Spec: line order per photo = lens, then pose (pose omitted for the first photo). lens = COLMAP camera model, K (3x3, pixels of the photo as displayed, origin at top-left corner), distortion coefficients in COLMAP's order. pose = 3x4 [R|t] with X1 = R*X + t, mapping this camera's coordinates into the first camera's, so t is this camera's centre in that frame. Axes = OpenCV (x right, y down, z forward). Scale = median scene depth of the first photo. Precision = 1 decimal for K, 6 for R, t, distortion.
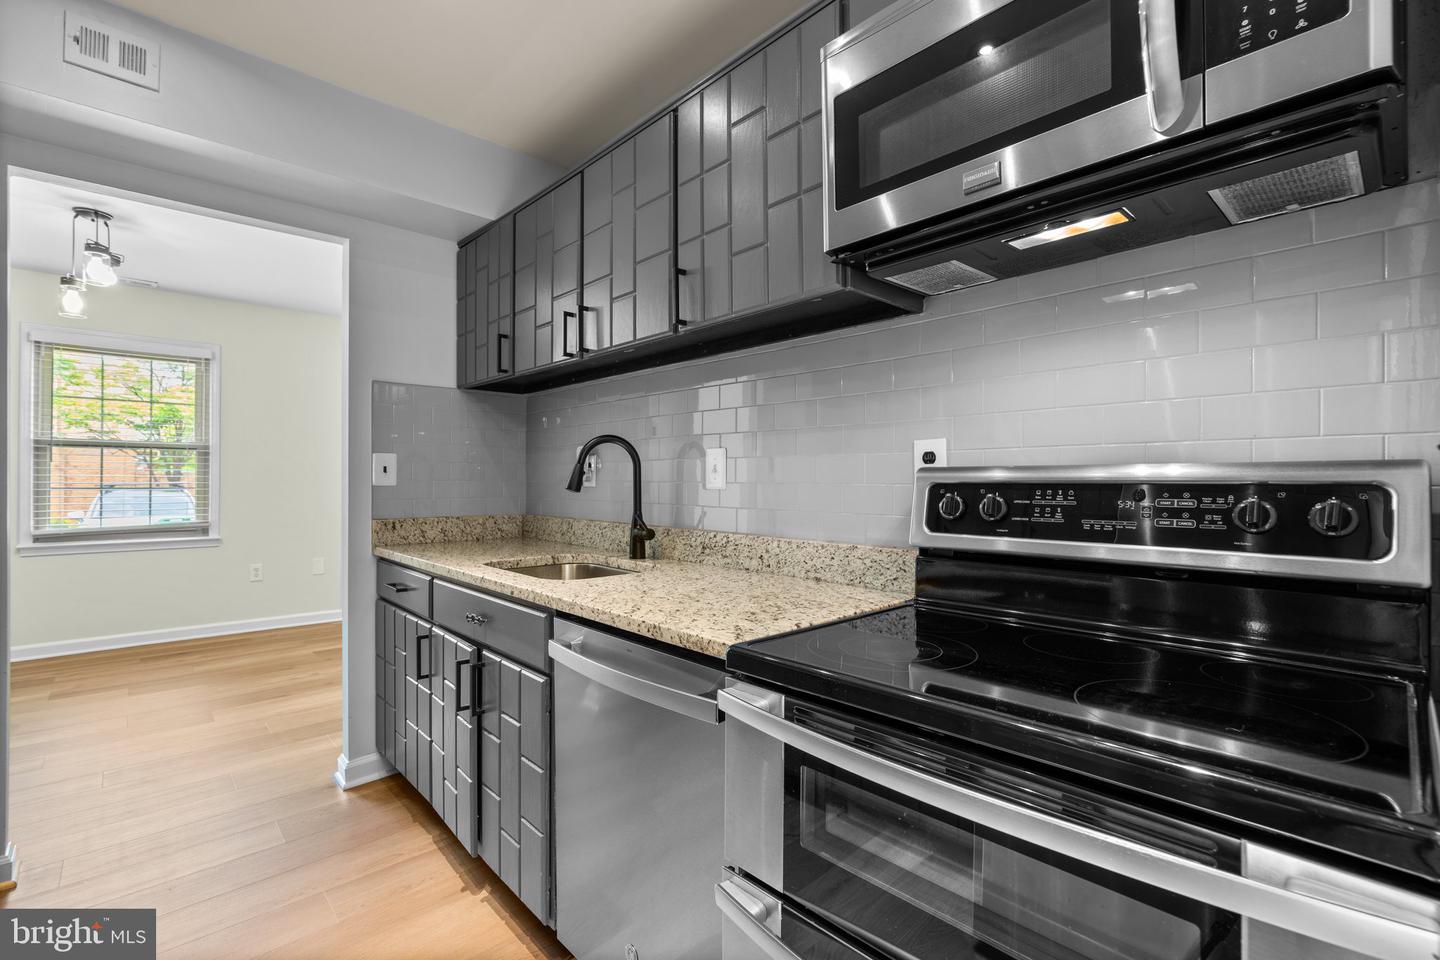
lens RADIAL K [[653.7, 0, 735.2], [0, 653.7, 484.1], [0, 0, 1]] dist [0.001267, 0.001441]
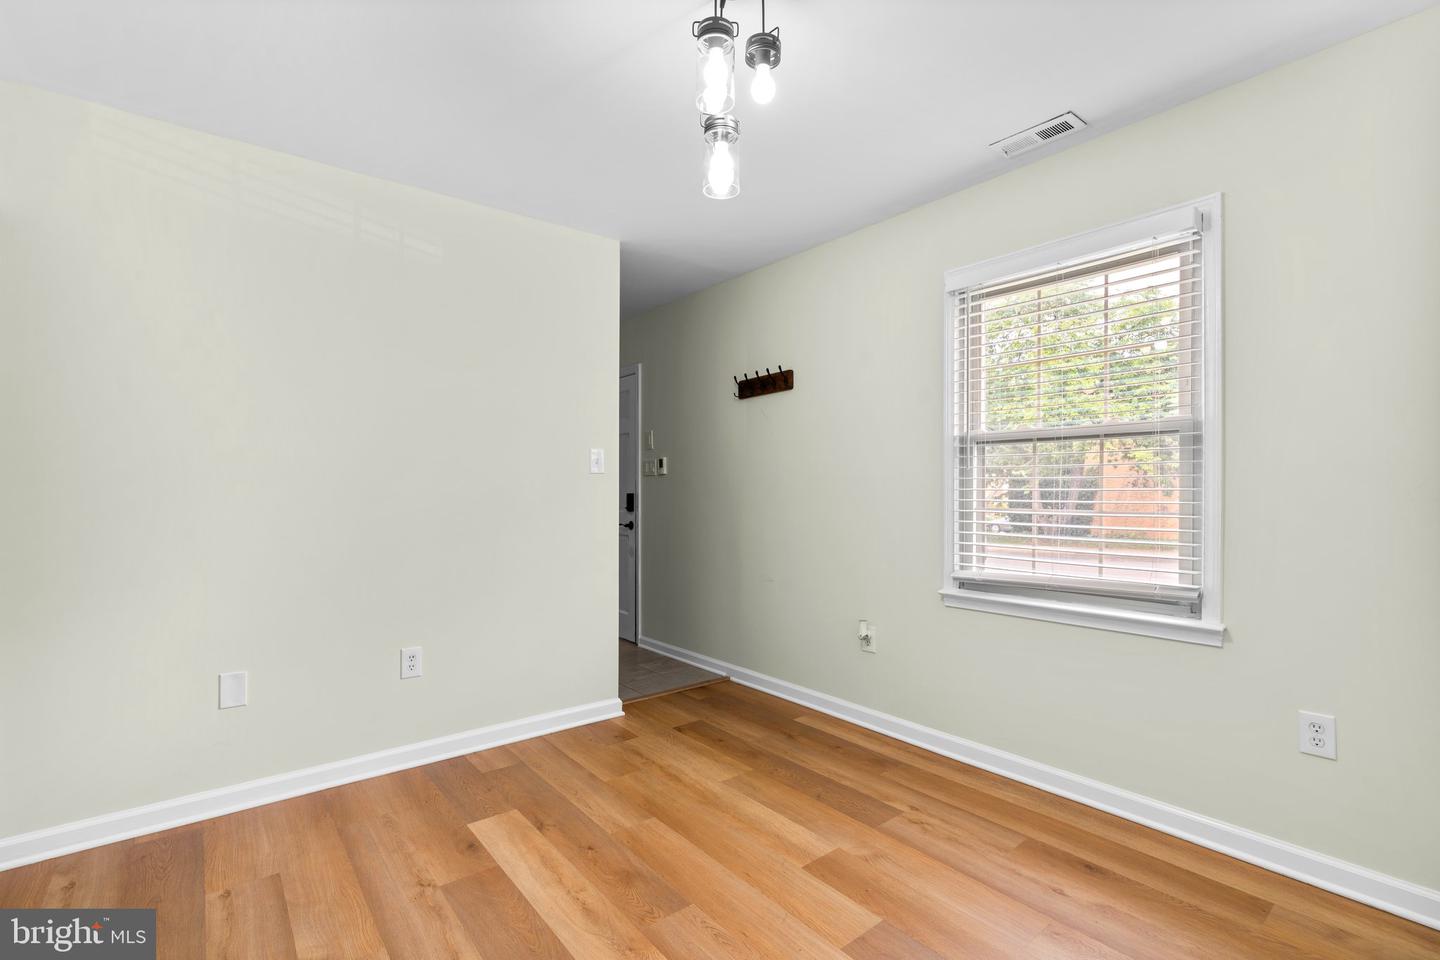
lens RADIAL K [[653.7, 0, 721.6], [0, 653.7, 489.5], [0, 0, 1]] dist [0.001267, 0.001441]
pose [[-0.072771, -0.002014, -0.997347, -0.330774], [-0.000368, 0.999998, -0.001992, -0.010606], [0.997349, 0.000222, -0.072771, 0.706479]]
